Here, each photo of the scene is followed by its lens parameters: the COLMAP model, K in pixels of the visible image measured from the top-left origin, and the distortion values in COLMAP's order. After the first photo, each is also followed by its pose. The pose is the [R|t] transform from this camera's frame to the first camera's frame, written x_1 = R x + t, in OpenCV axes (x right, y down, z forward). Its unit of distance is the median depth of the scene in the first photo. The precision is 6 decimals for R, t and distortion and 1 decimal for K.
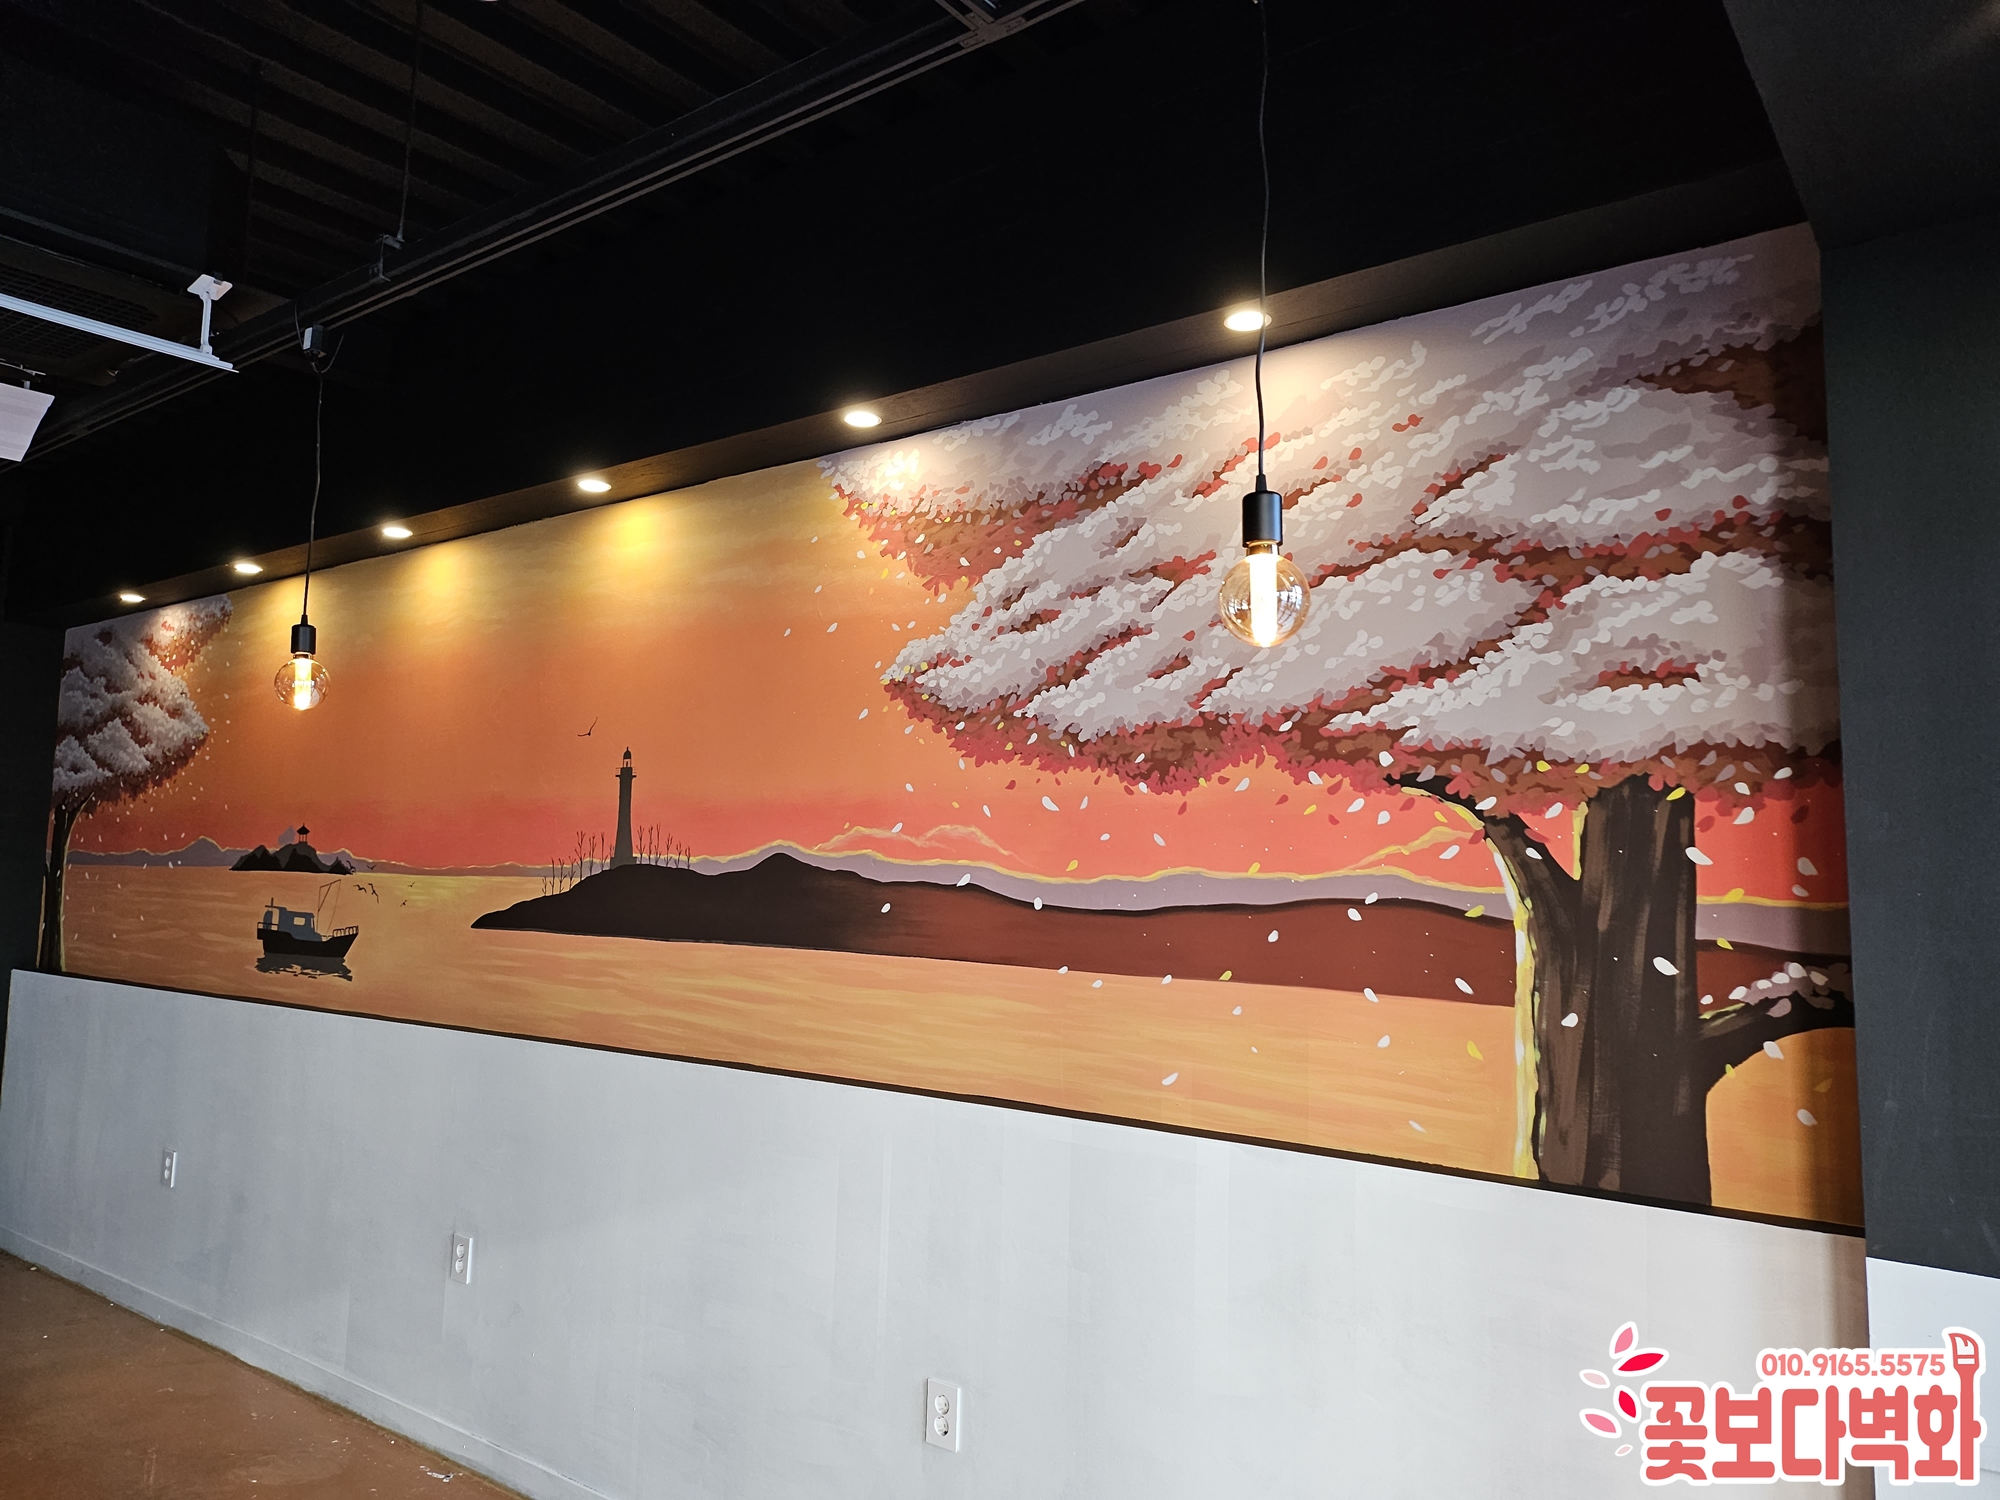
lens RADIAL K [[1395.1, 0, 993.2], [0, 1395.1, 725.1], [0, 0, 1]] dist [0.071182, -0.072605]
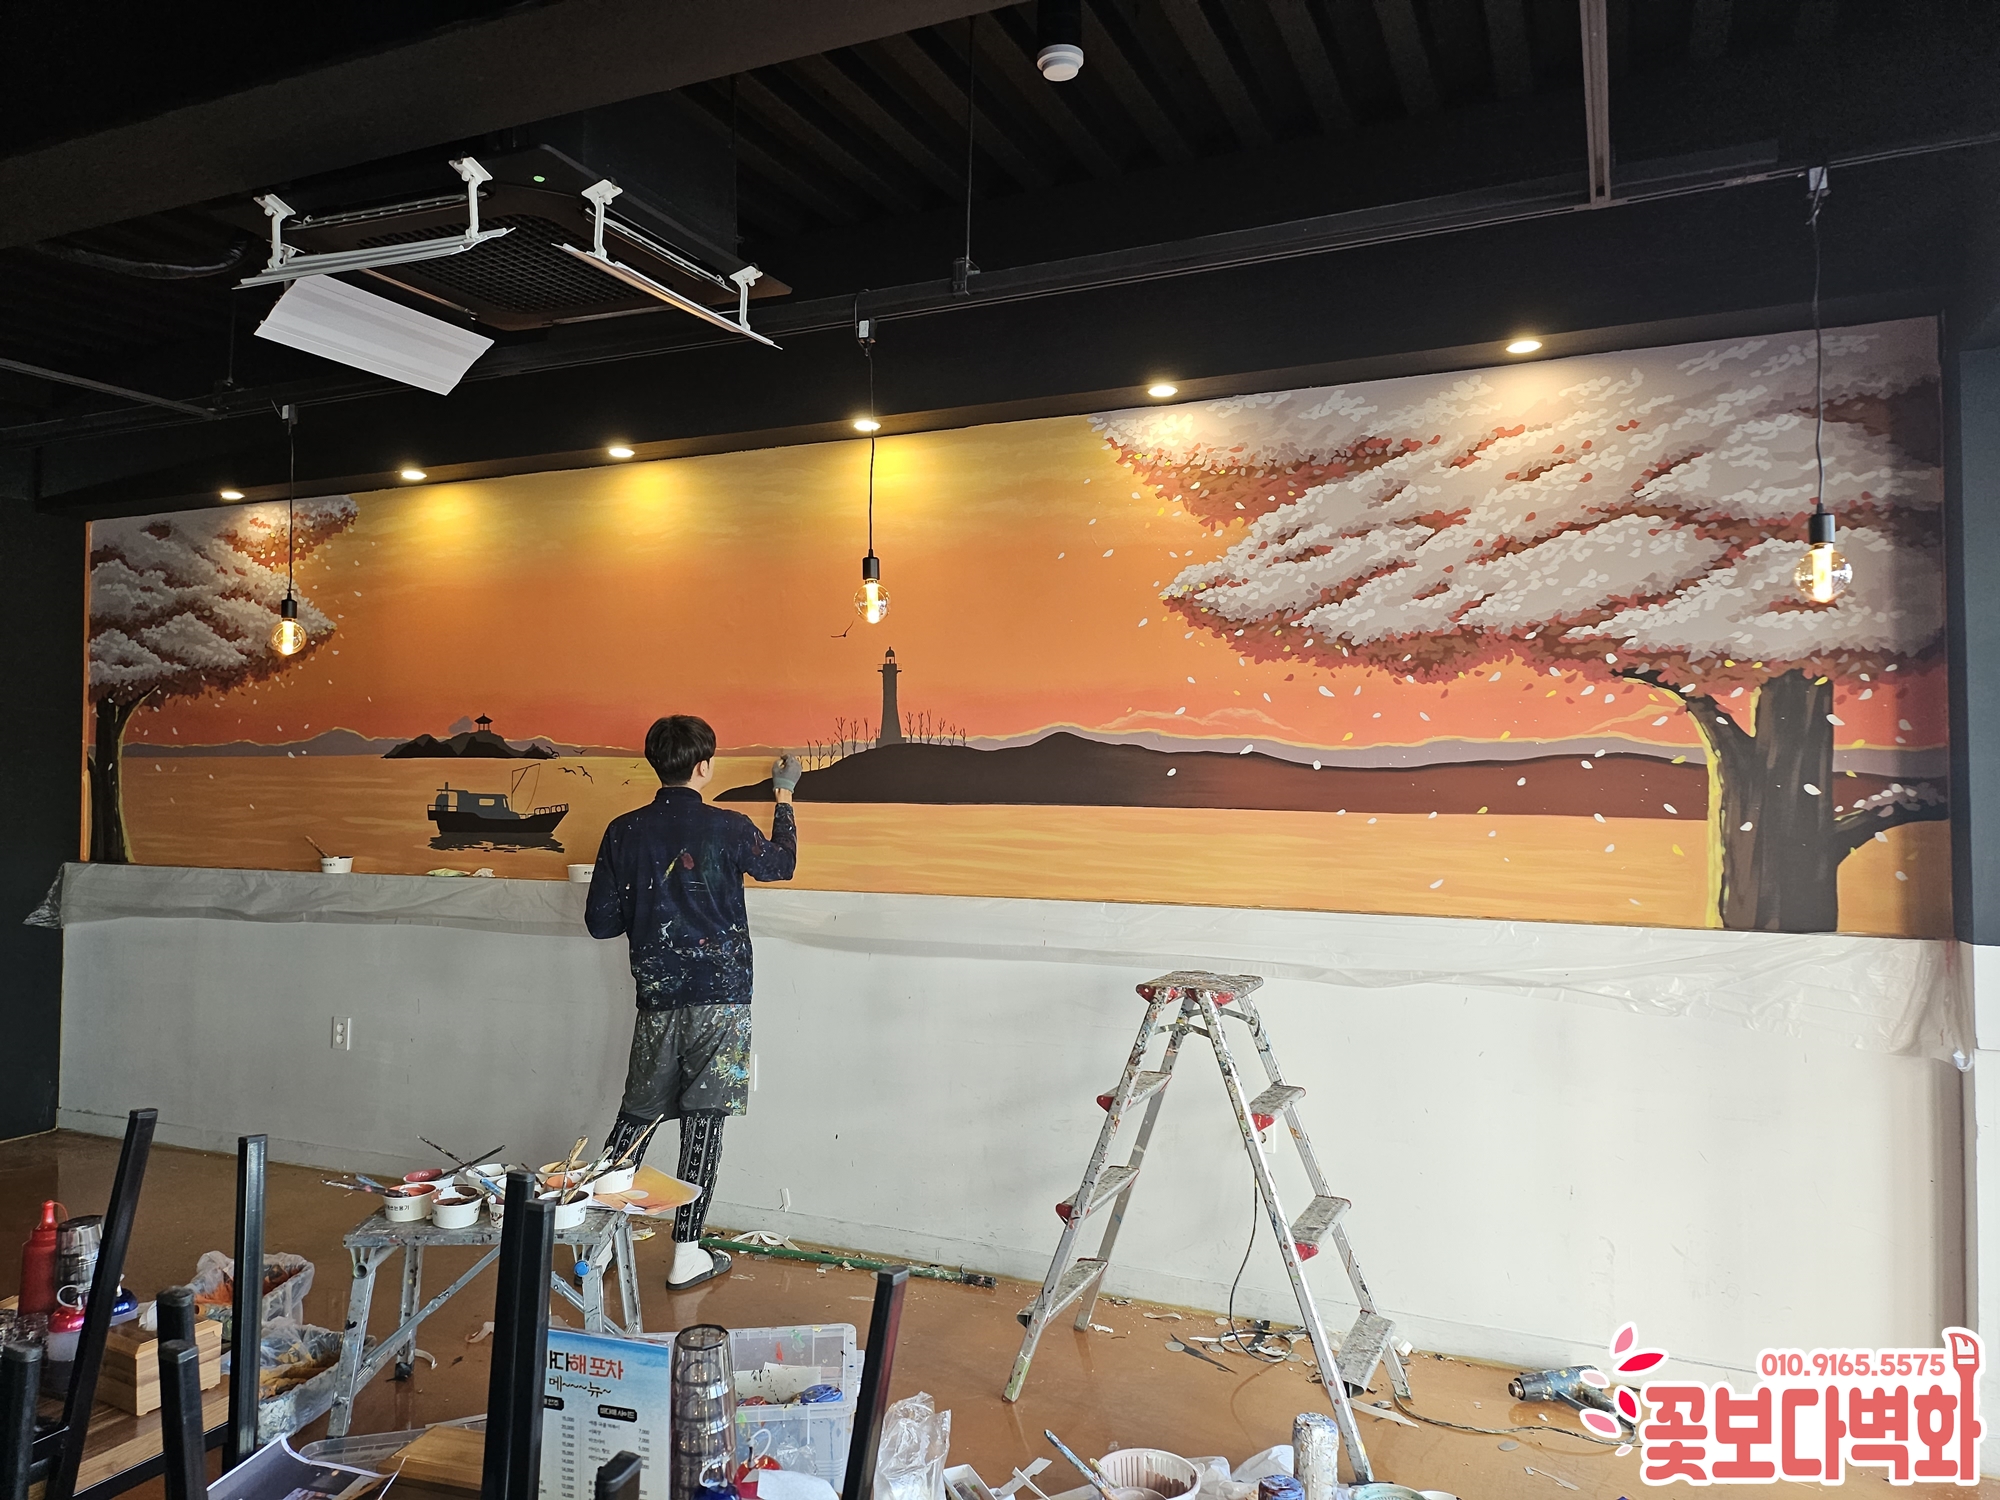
lens RADIAL K [[1389.5, 0, 999.0], [0, 1389.5, 717.7], [0, 0, 1]] dist [0.077559, -0.088823]
pose [[0.972286, -0.011737, 0.233502, -0.621832], [-0.005824, 0.997213, 0.074377, -0.017875], [-0.233724, -0.073676, 0.969508, -0.252312]]
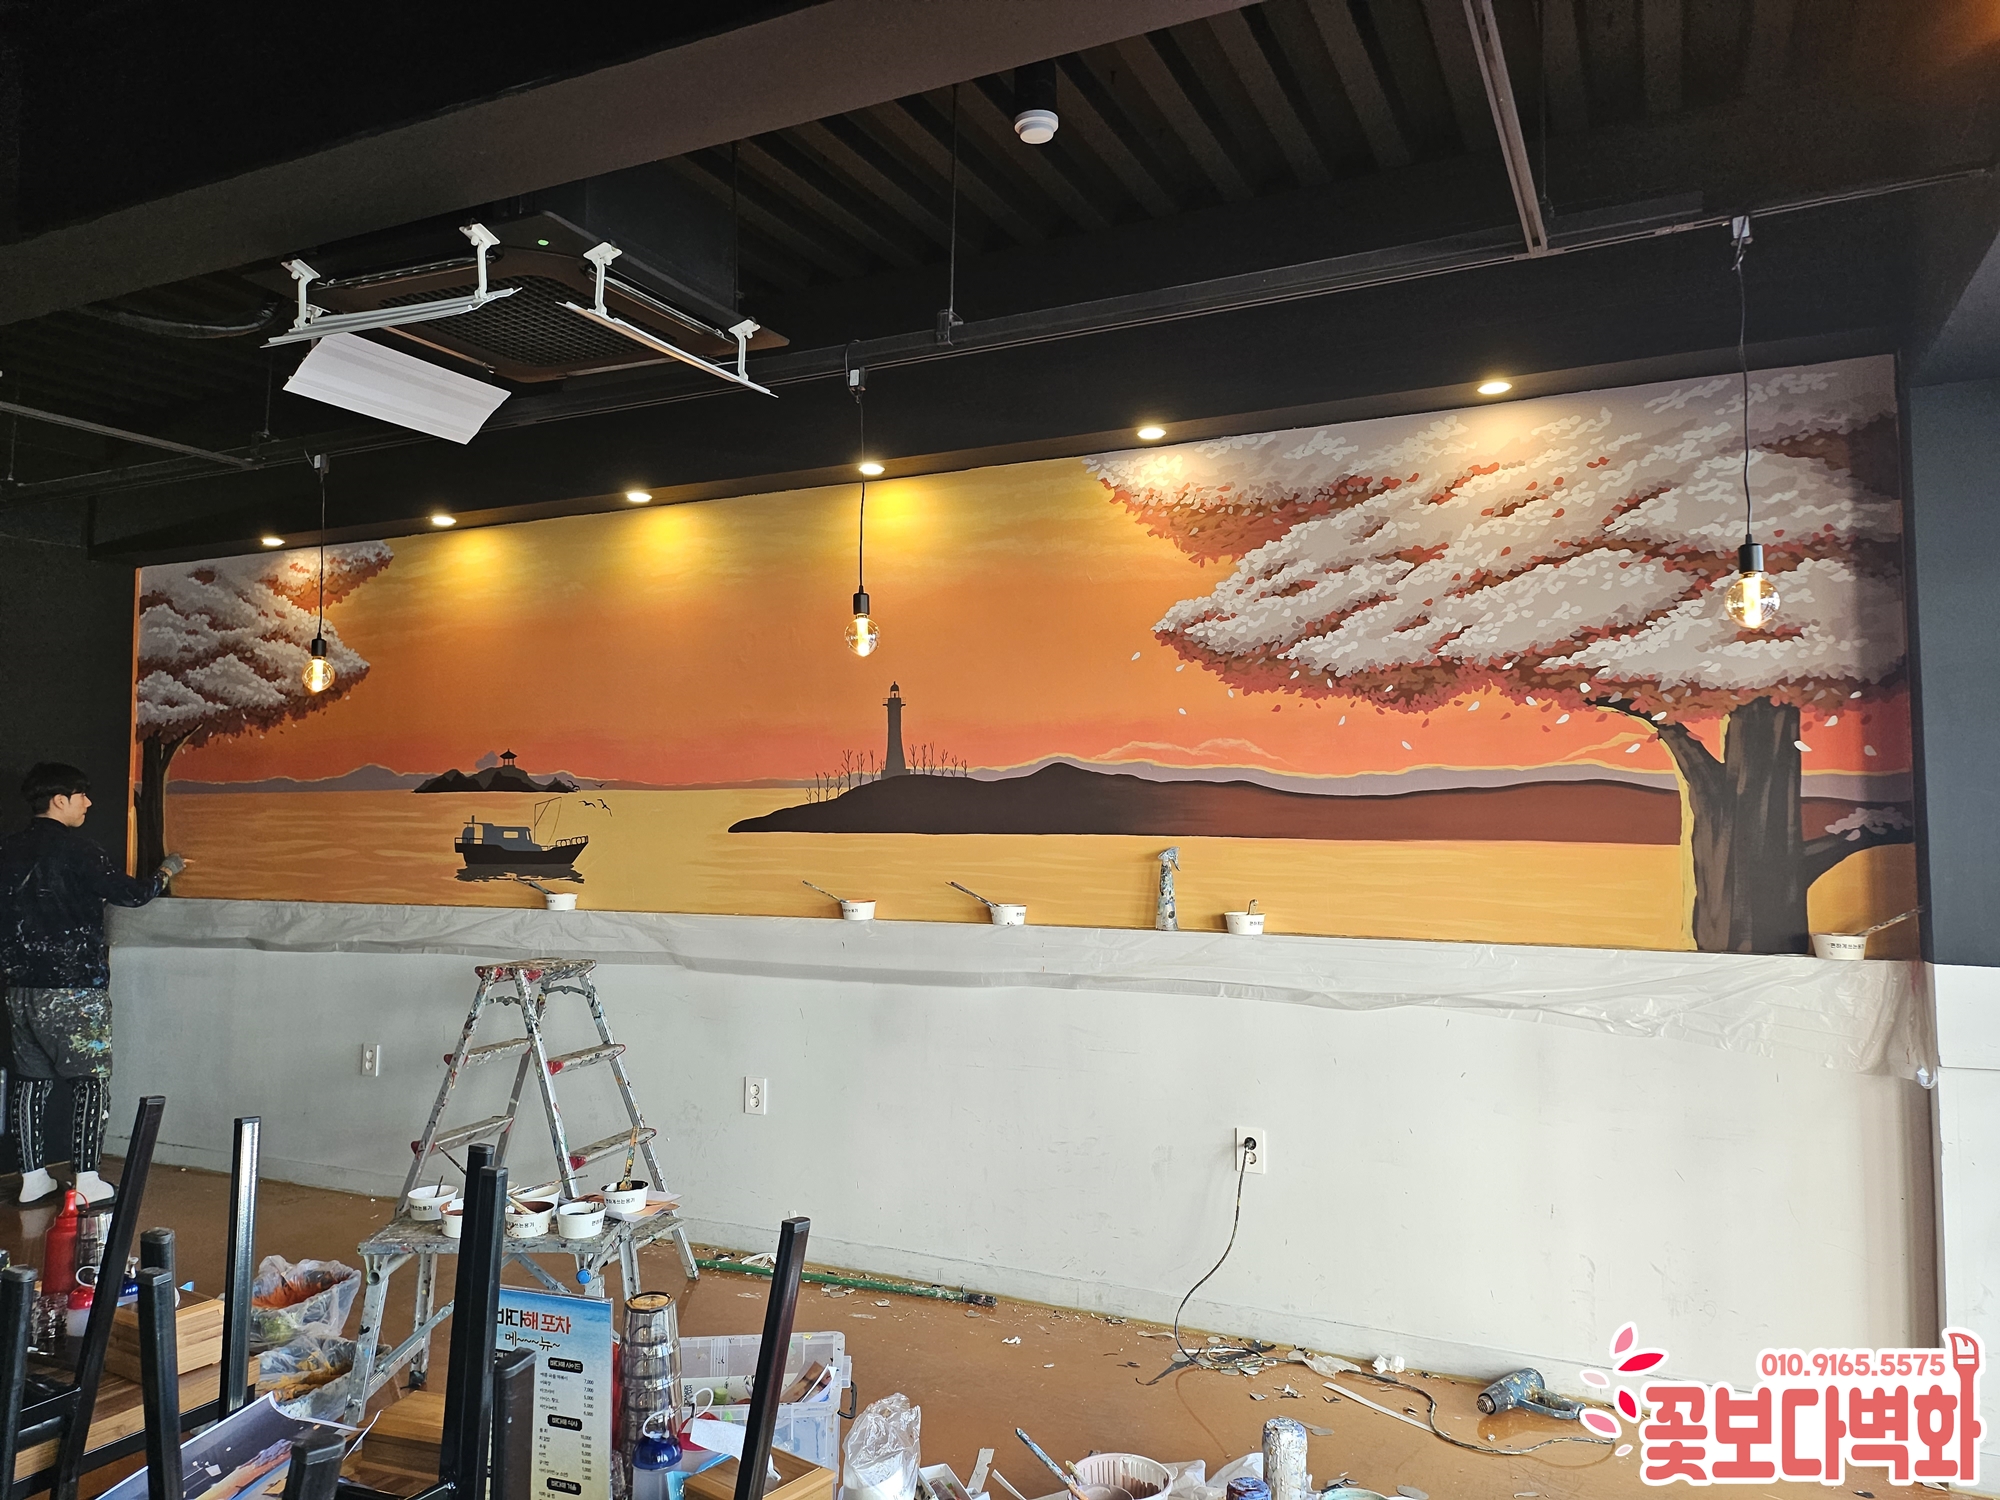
lens RADIAL K [[1391.8, 0, 1005.8], [0, 1391.8, 721.3], [0, 0, 1]] dist [0.076094, -0.089070]
pose [[0.978120, -0.009522, 0.207826, -0.583301], [-0.000254, 0.998897, 0.046964, -0.009701], [-0.208043, -0.045990, 0.977038, -0.315281]]
